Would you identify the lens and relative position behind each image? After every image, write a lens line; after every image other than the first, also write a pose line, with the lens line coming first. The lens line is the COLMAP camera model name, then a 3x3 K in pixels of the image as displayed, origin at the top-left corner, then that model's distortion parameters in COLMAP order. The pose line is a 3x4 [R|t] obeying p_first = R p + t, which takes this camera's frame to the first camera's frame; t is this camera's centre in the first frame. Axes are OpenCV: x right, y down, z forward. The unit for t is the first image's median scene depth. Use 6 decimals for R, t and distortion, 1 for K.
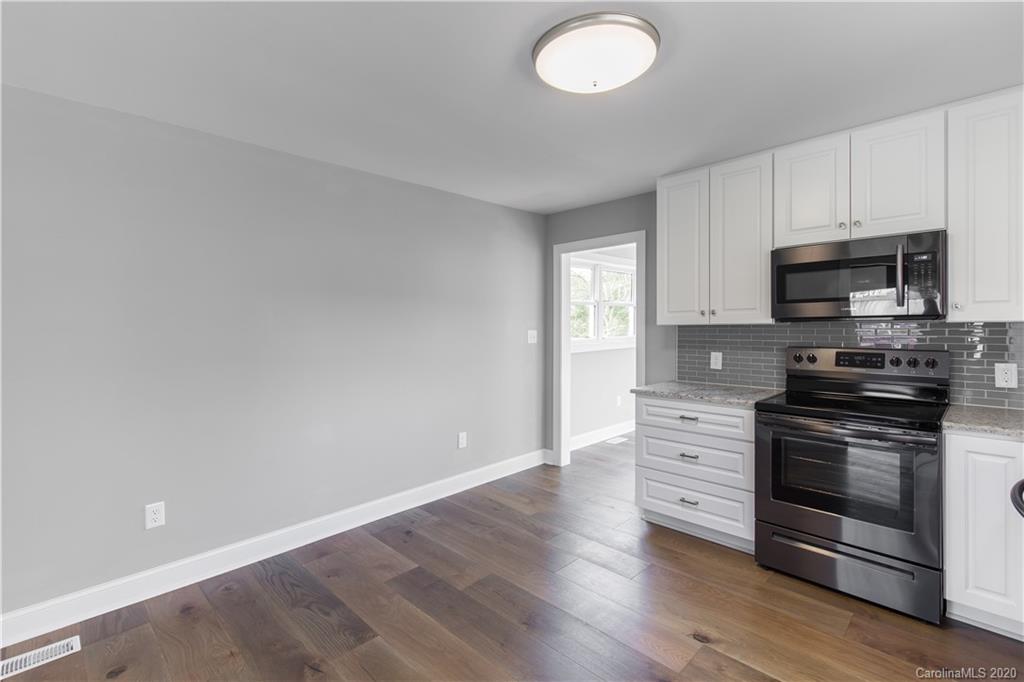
lens RADIAL K [[466.3, 0, 513.4], [0, 466.3, 323.7], [0, 0, 1]] dist [-0.015478, 0.000112]
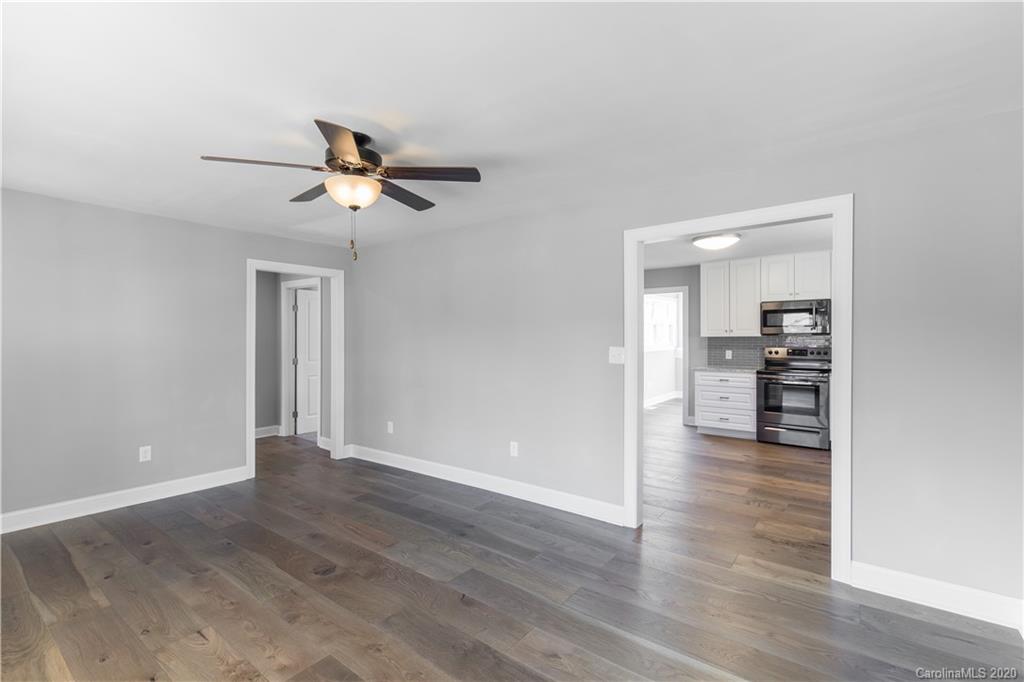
lens RADIAL K [[466.3, 0, 513.3], [0, 466.3, 334.5], [0, 0, 1]] dist [-0.015478, 0.000112]
pose [[0.985713, 0.011054, 0.168073, -0.972954], [-0.011222, 0.999937, 0.000045, 0.003507], [-0.168062, -0.001930, 0.985775, -0.977618]]
